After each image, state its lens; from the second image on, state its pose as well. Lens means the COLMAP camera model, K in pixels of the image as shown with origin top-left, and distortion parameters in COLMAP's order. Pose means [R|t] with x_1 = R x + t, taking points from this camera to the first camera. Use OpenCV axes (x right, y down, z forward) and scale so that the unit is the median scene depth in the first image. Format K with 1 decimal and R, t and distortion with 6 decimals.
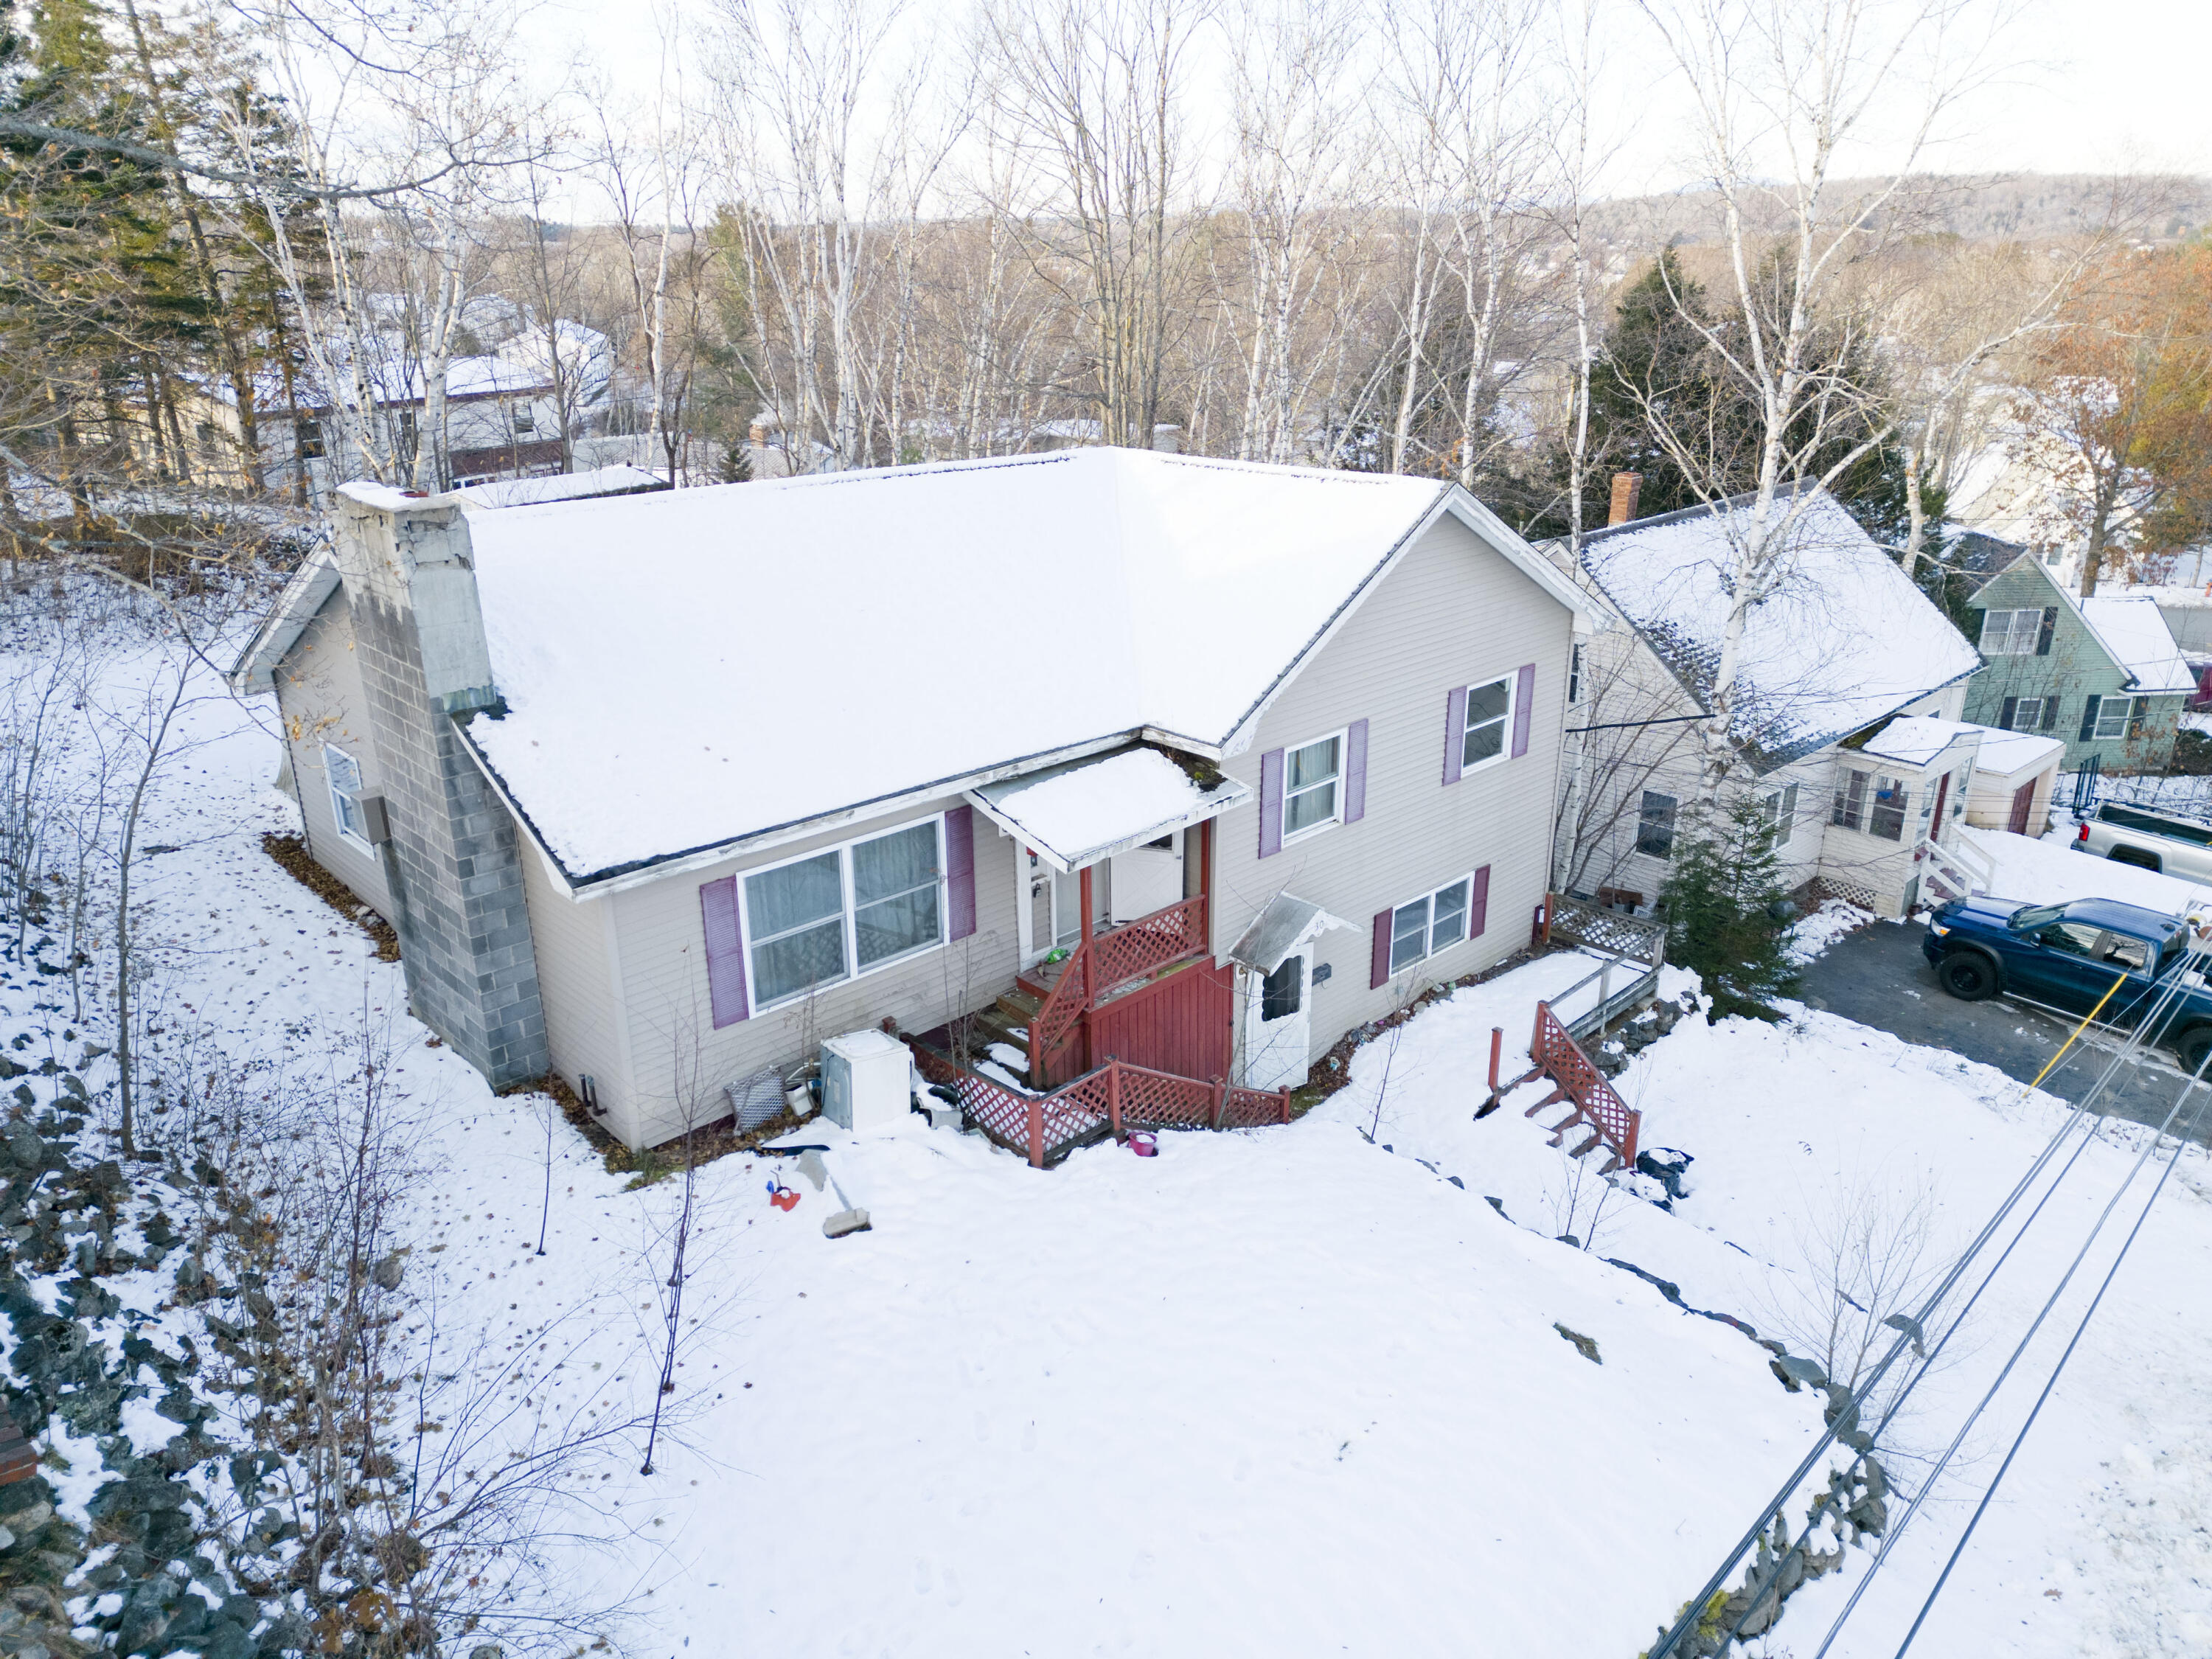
lens RADIAL K [[1534.9, 0, 1106.0], [0, 1534.9, 829.5], [0, 0, 1]] dist [0.070138, -0.000533]
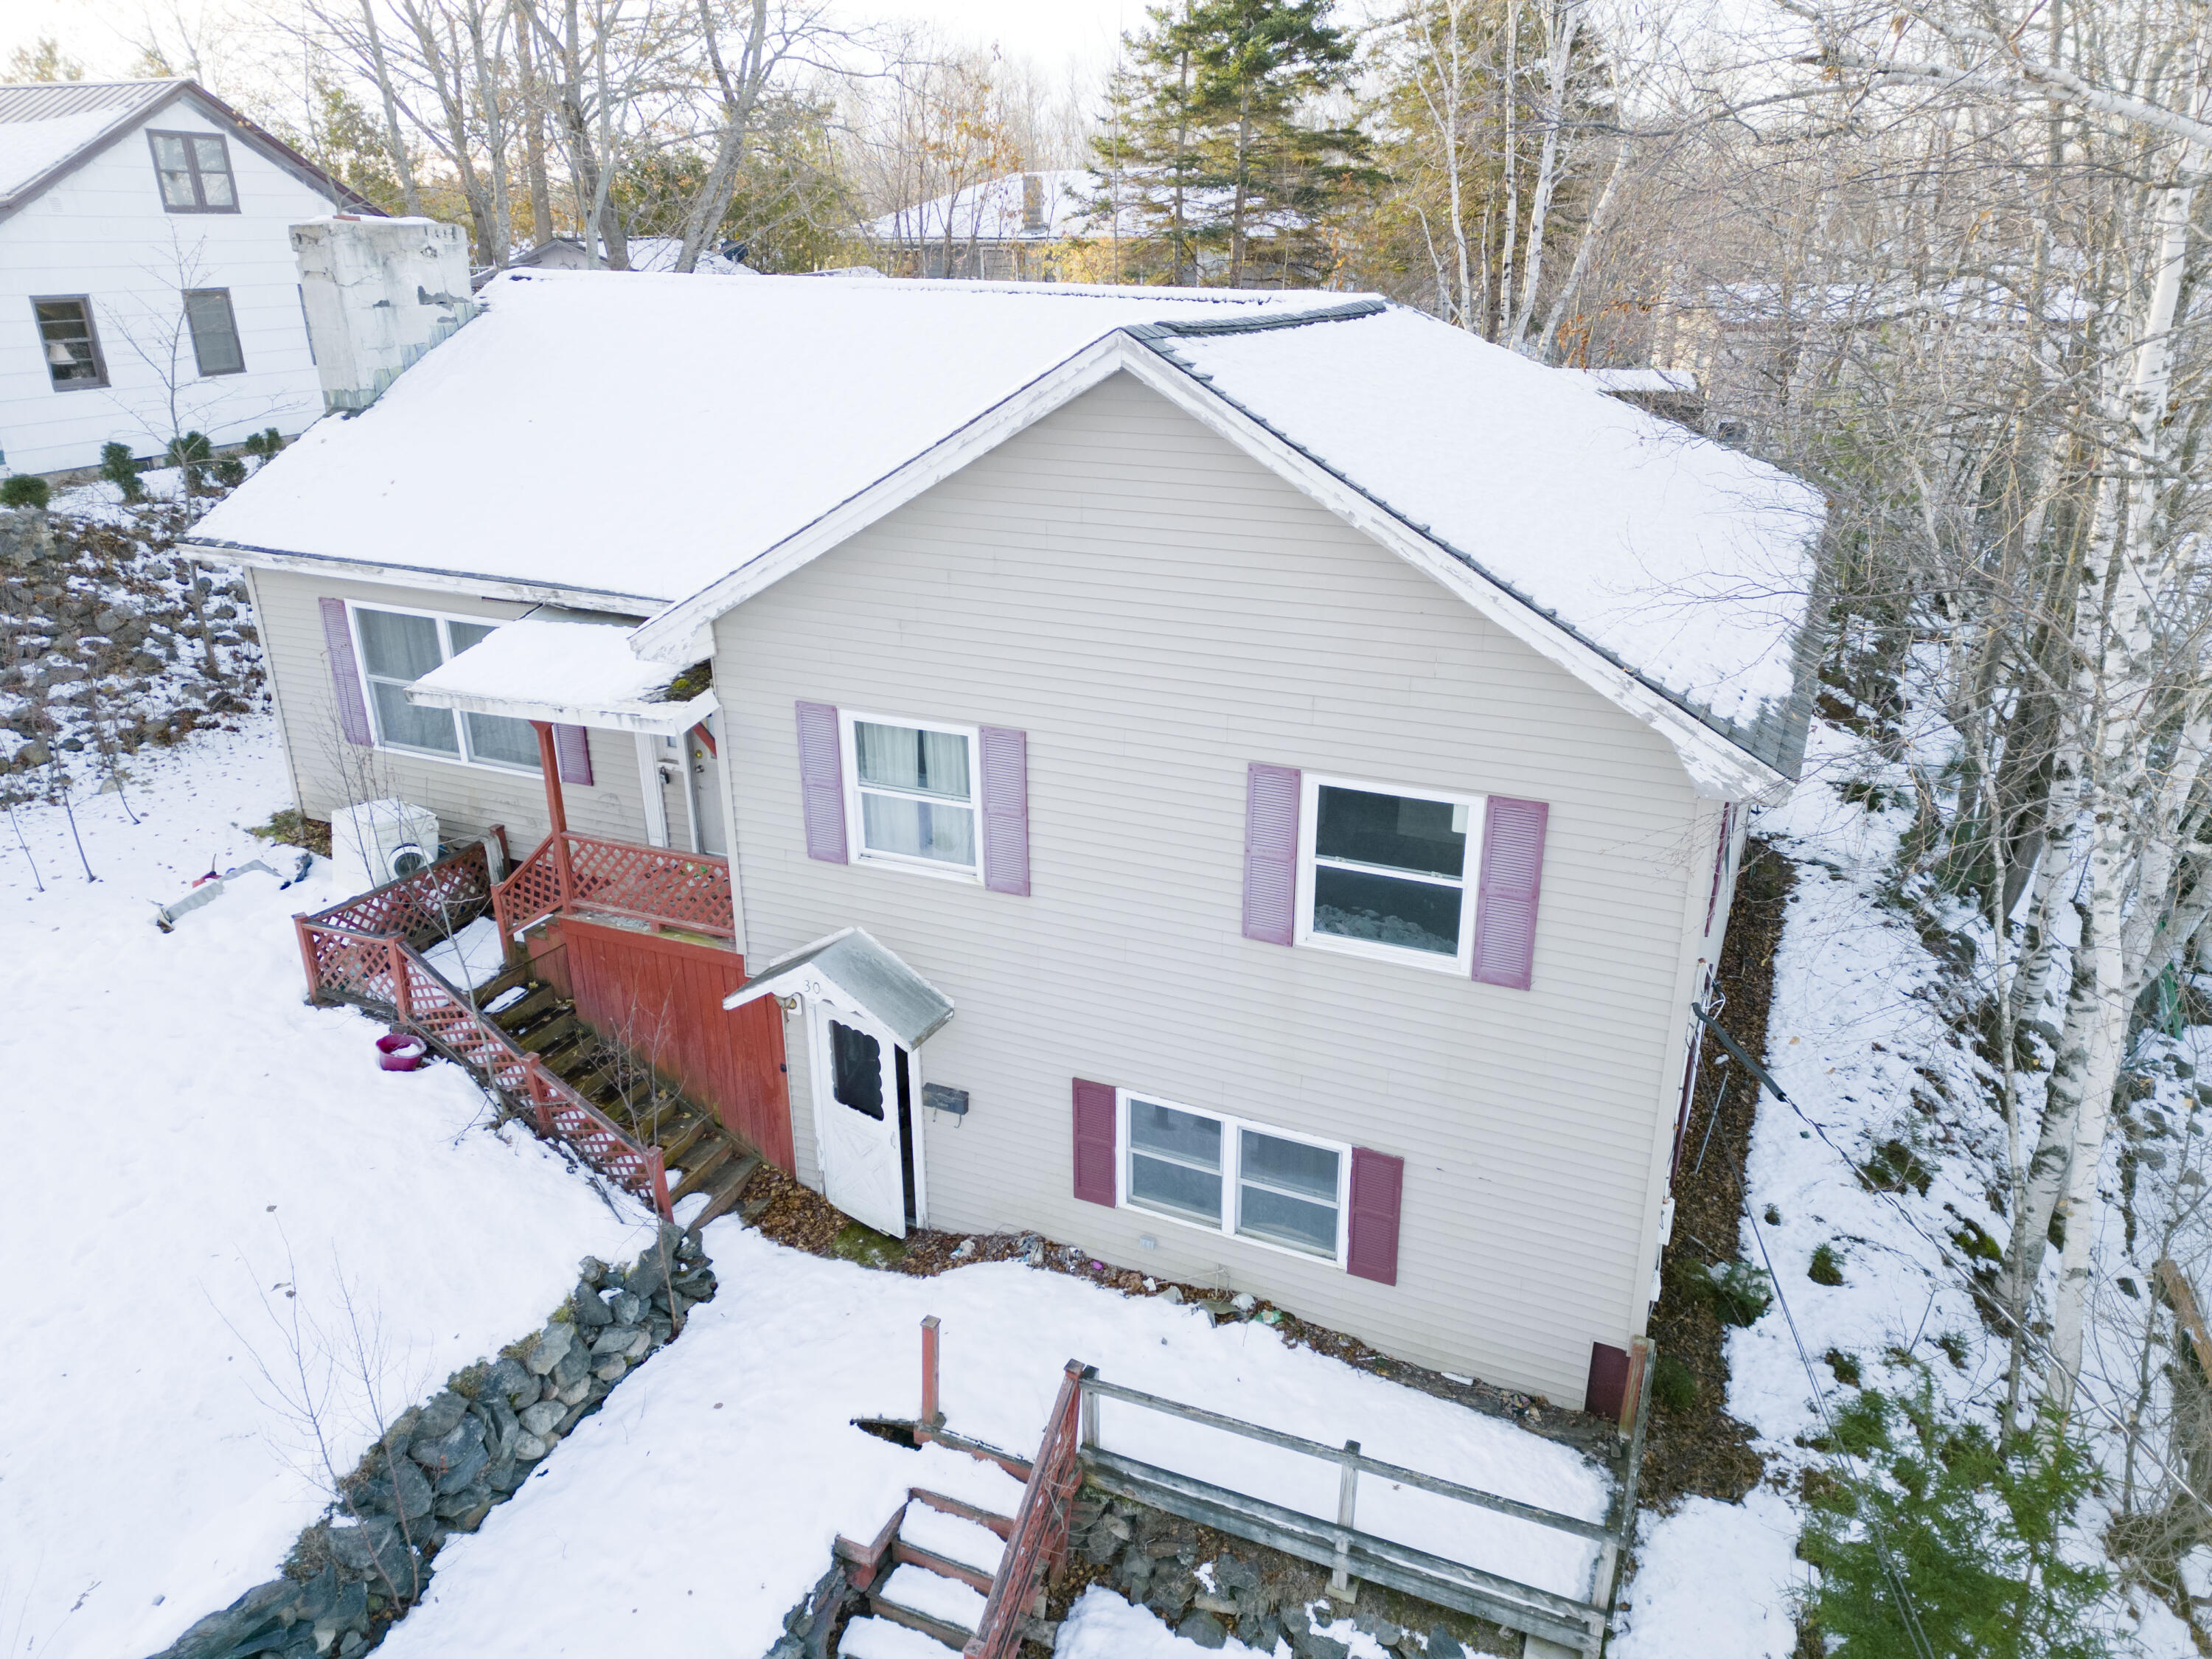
lens RADIAL K [[1534.9, 0, 1106.0], [0, 1534.9, 829.5], [0, 0, 1]] dist [0.070138, -0.000533]
pose [[0.373272, 0.339136, -0.863513, 0.704048], [-0.332480, 0.917863, 0.216760, -0.175426], [0.866098, 0.206190, 0.455368, 0.771399]]
